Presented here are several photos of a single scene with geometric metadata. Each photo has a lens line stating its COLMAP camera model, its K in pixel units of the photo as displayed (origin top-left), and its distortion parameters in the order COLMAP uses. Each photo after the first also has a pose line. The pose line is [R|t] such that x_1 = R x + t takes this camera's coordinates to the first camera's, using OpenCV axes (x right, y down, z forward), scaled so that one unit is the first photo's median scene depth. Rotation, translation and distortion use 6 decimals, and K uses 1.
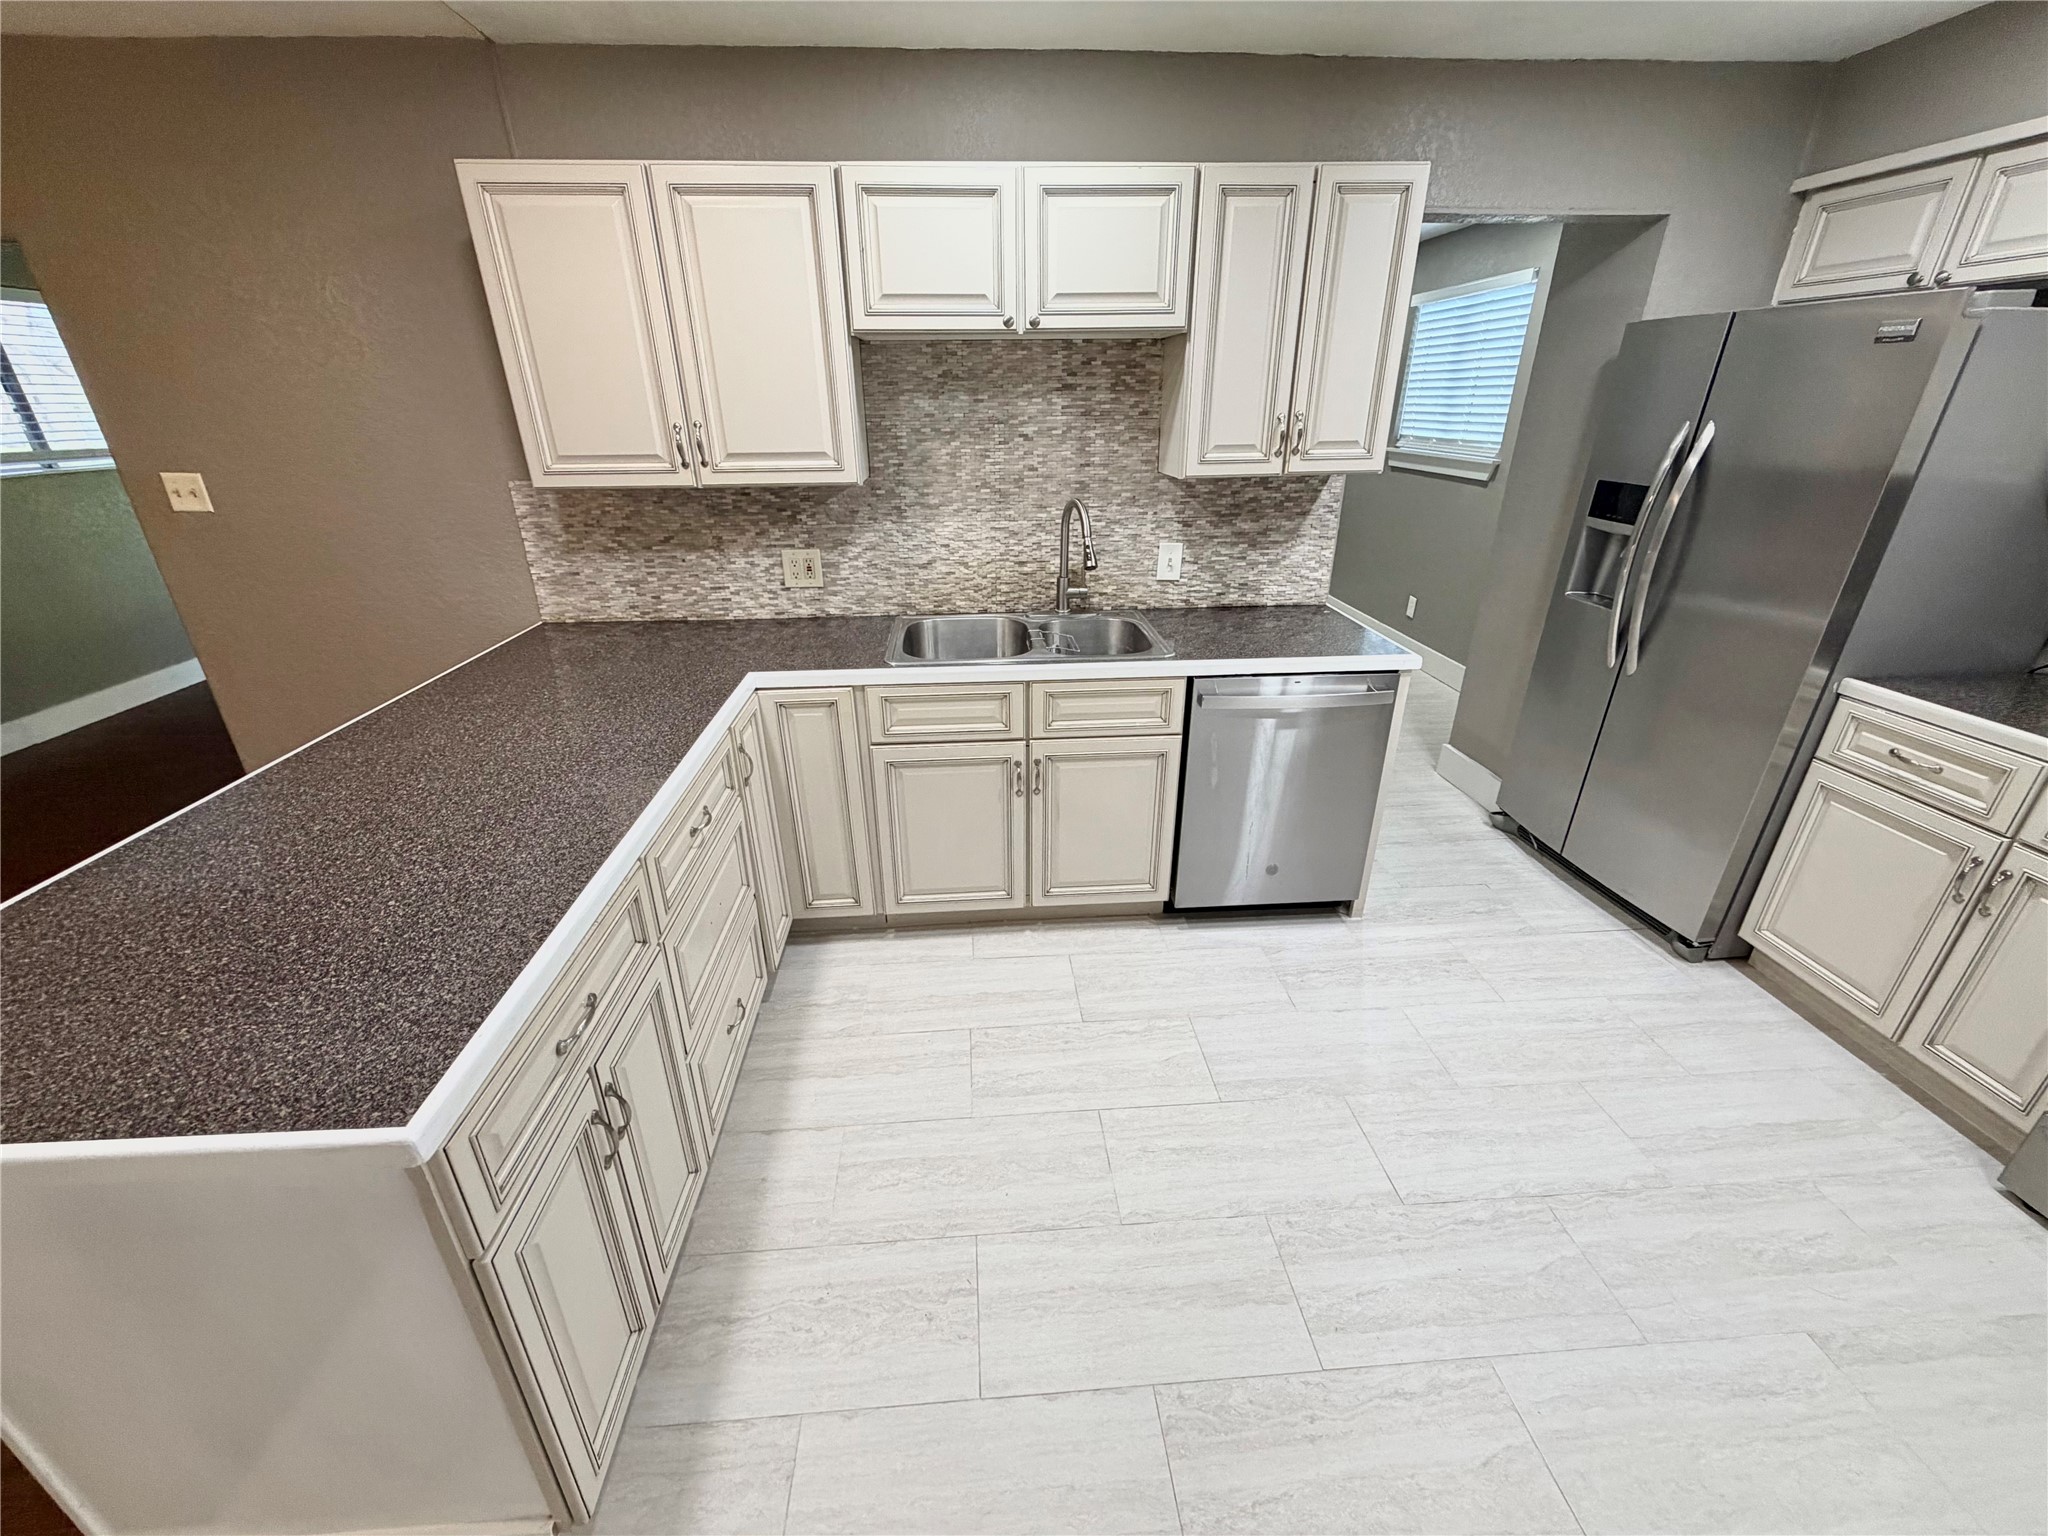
lens RADIAL K [[816.7, 0, 1018.6], [0, 816.7, 769.9], [0, 0, 1]] dist [-0.000200, 0.000238]
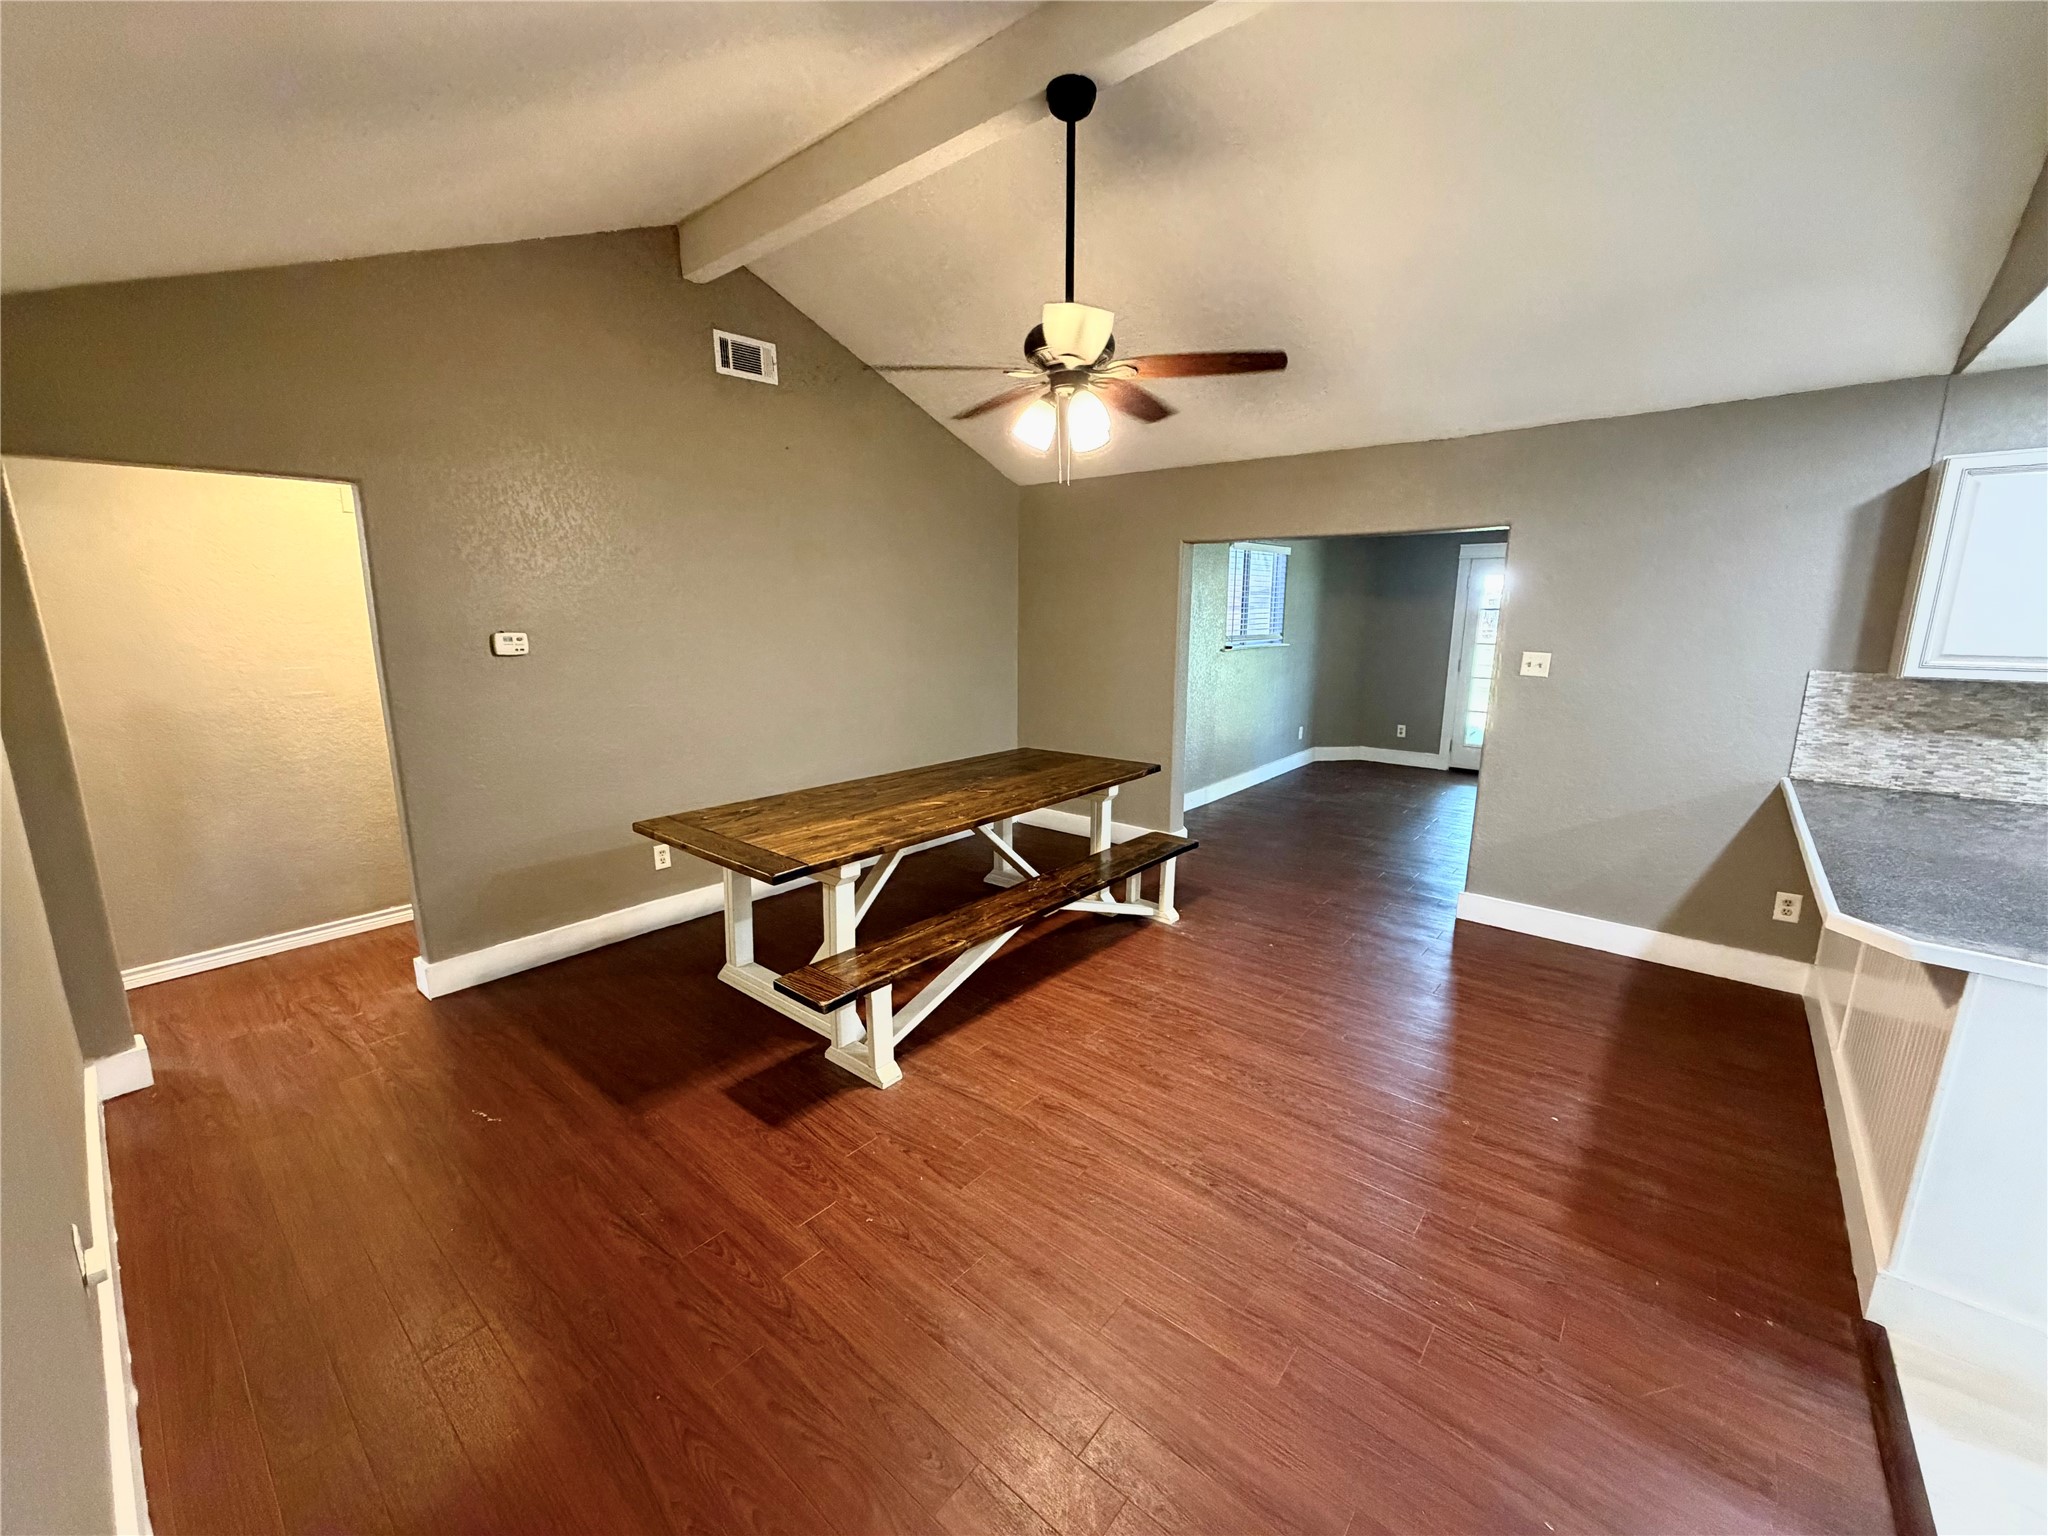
lens RADIAL K [[816.7, 0, 1016.2], [0, 816.7, 768.1], [0, 0, 1]] dist [-0.000200, 0.000238]
pose [[0.714477, 0.144069, -0.684666, -0.593852], [-0.293814, 0.949885, -0.106730, 0.294033], [0.634977, 0.277420, 0.721000, -0.672911]]
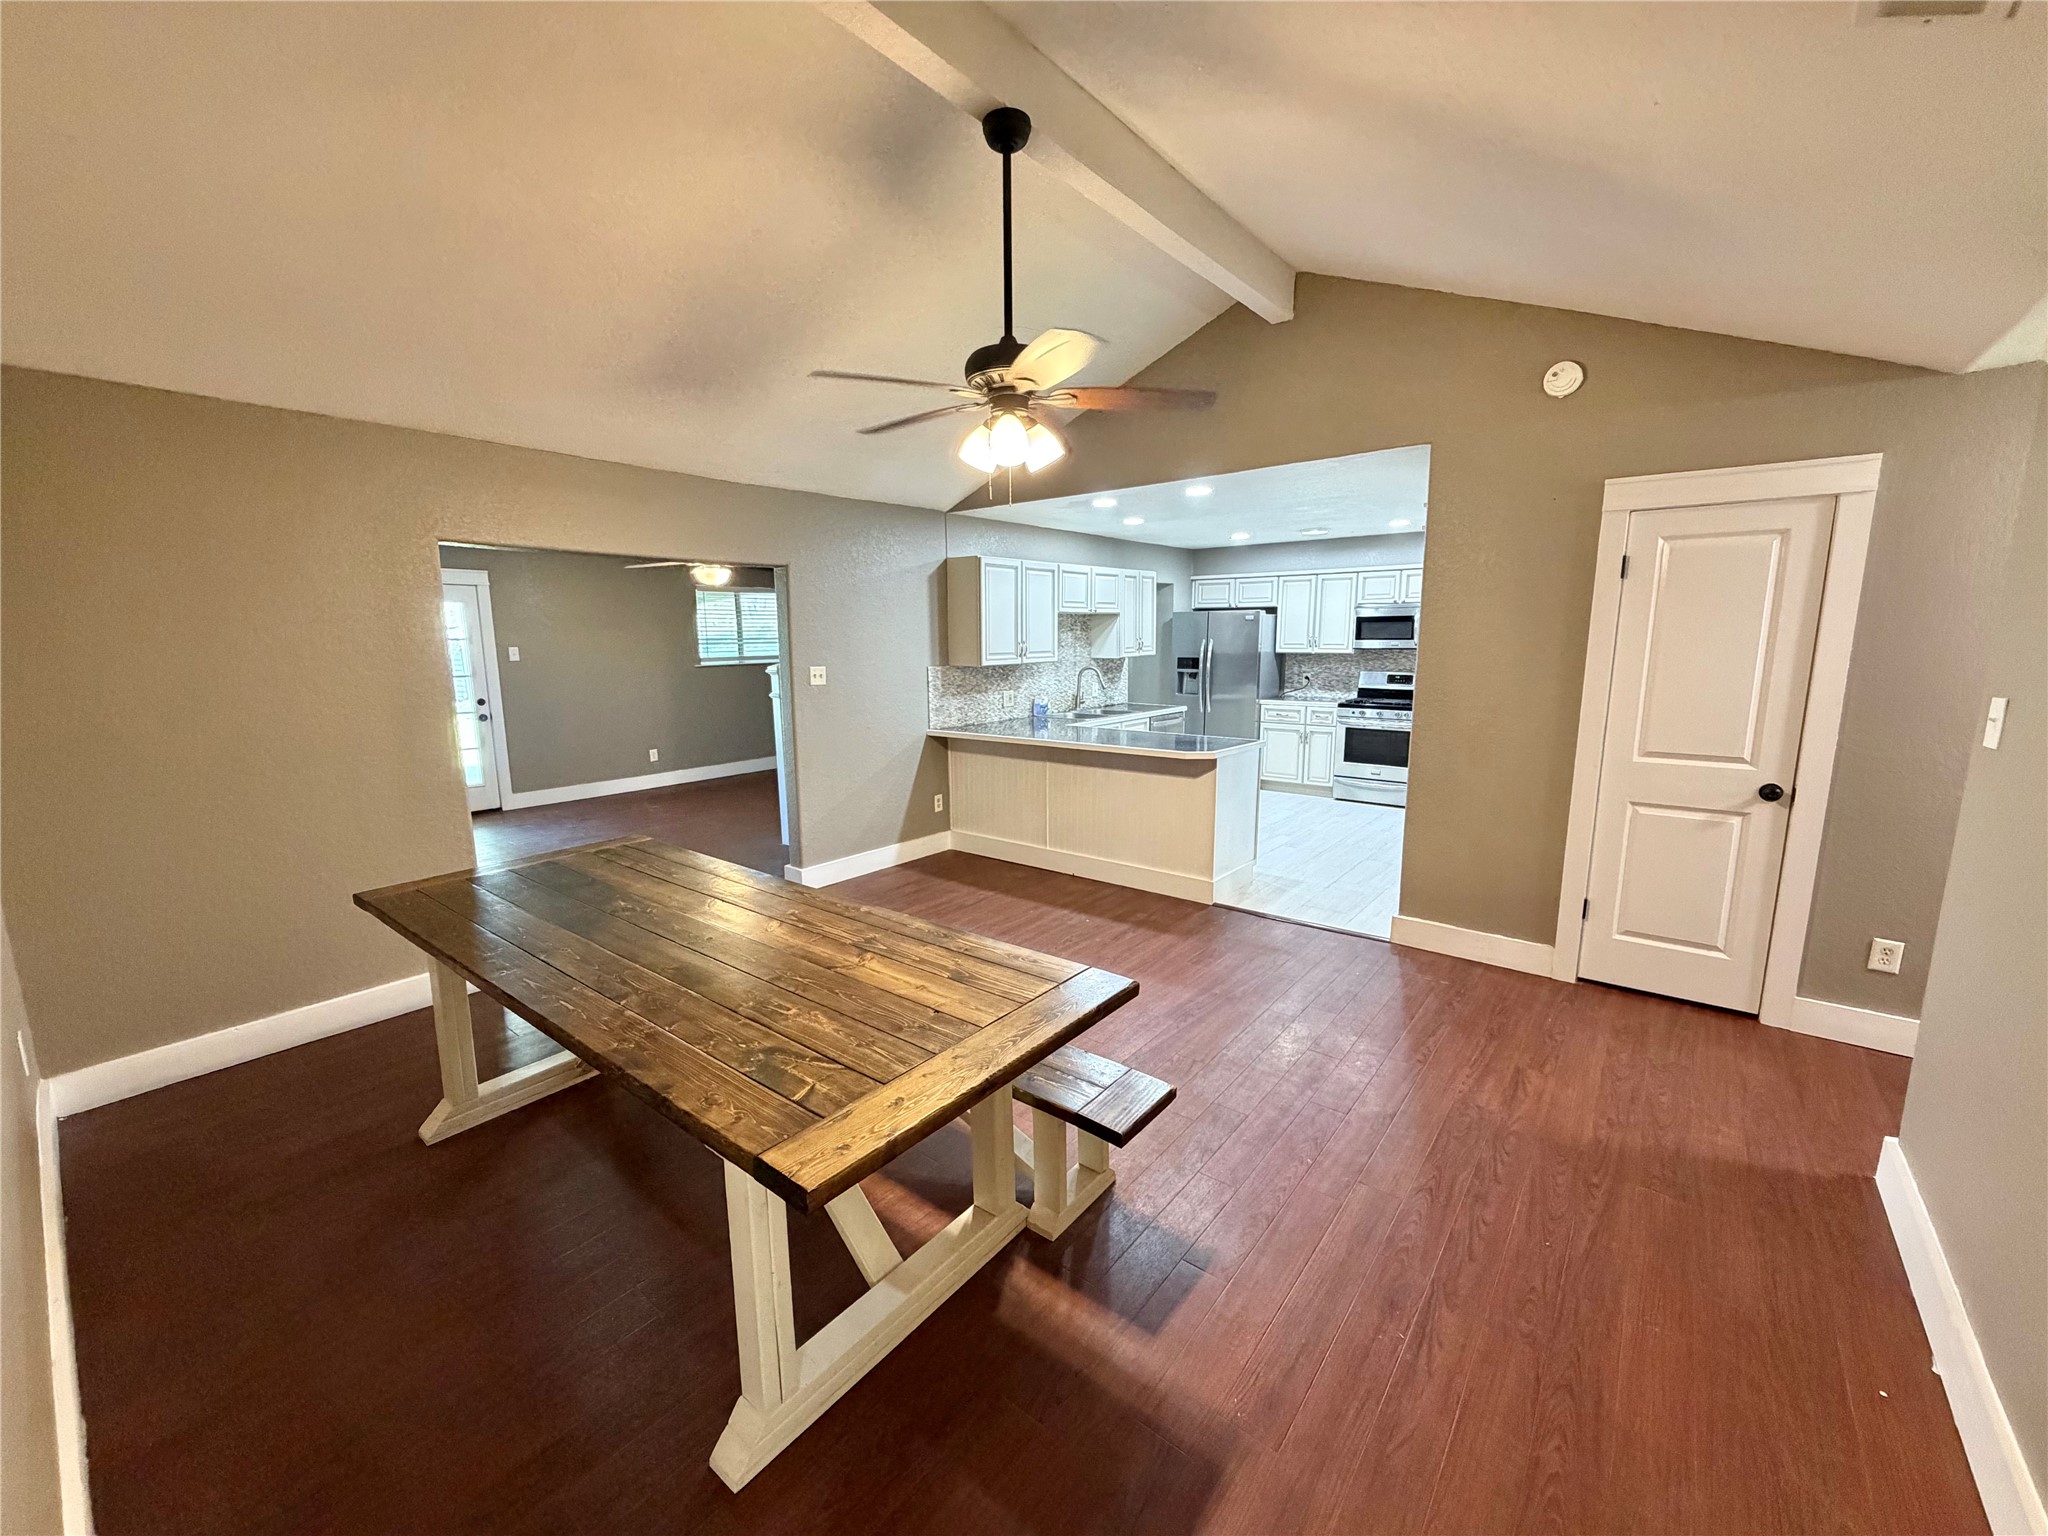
lens RADIAL K [[816.7, 0, 1019.3], [0, 816.7, 770.2], [0, 0, 1]] dist [-0.000200, 0.000238]
pose [[0.680352, -0.121195, 0.722795, -2.052874], [0.307160, 0.942588, -0.131074, 0.282457], [-0.665412, 0.311191, 0.678518, -0.596128]]
